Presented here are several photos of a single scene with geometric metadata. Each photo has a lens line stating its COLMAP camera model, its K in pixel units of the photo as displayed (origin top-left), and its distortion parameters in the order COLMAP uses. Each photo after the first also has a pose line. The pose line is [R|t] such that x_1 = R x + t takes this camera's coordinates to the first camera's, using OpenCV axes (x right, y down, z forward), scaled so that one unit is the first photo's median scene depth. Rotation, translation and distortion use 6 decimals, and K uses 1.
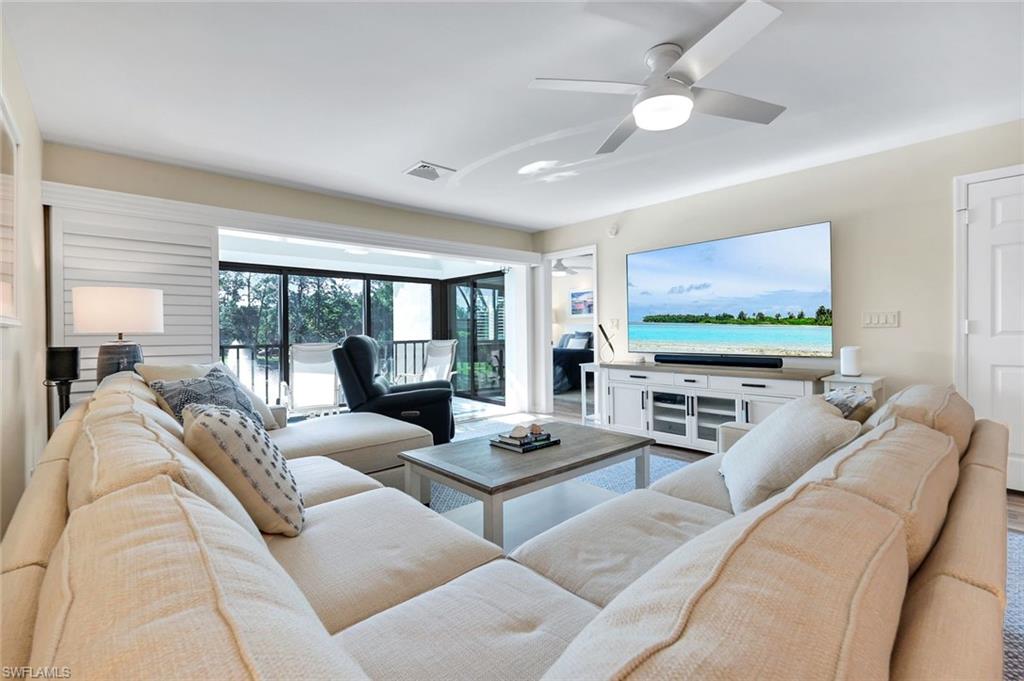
lens RADIAL K [[477.6, 0, 512.8], [0, 477.6, 335.6], [0, 0, 1]] dist [-0.001239, -0.000028]
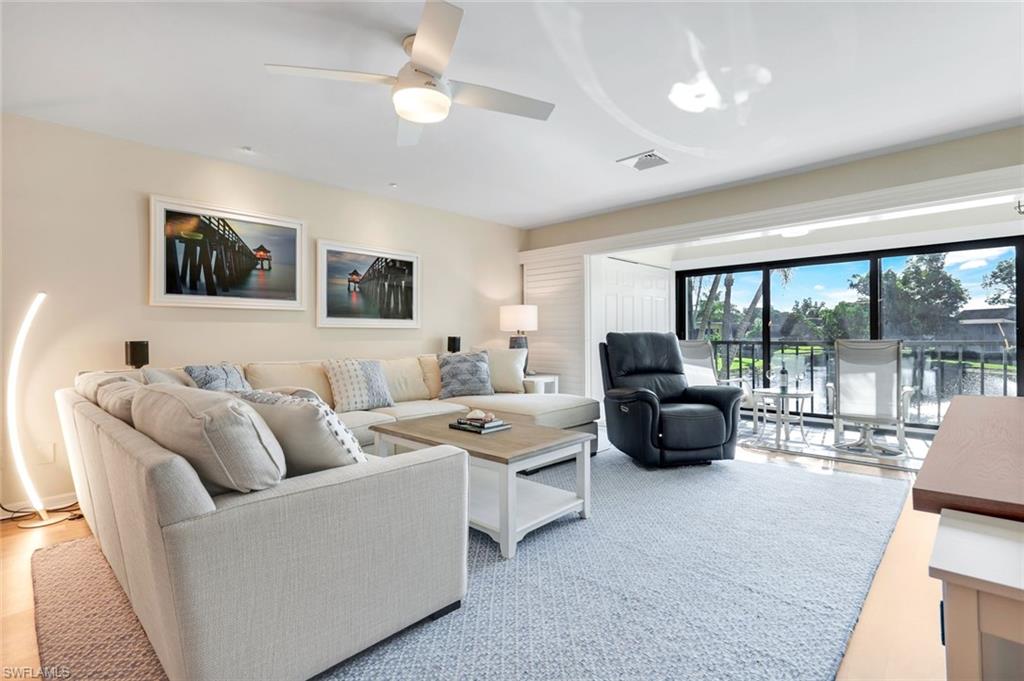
lens RADIAL K [[477.6, 0, 512.8], [0, 477.6, 335.6], [0, 0, 1]] dist [-0.001239, -0.000028]
pose [[0.087257, 0.003753, -0.996179, 0.822651], [-0.001306, 0.999992, 0.003653, 0.006070], [0.996185, 0.000982, 0.087262, 0.702198]]
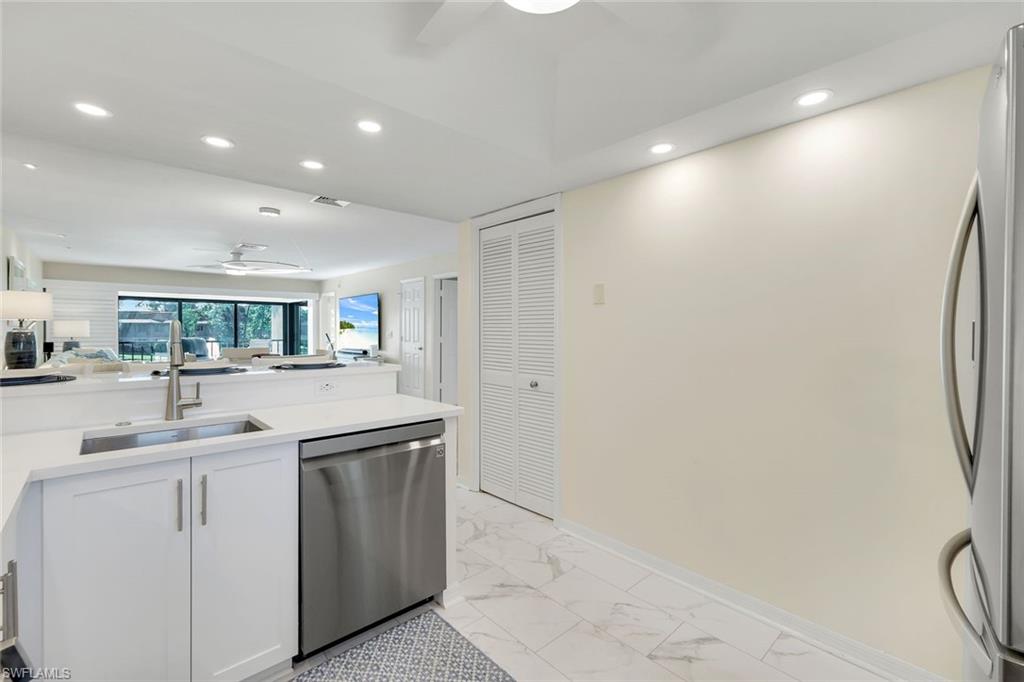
lens RADIAL K [[451.3, 0, 515.4], [0, 451.3, 337.9], [0, 0, 1]] dist [-0.001124, 0.000589]
pose [[0.999519, 0.009218, 0.029607, 1.359717], [-0.009522, 0.999903, 0.010124, -0.041863], [-0.029511, -0.010401, 0.999510, -1.375514]]
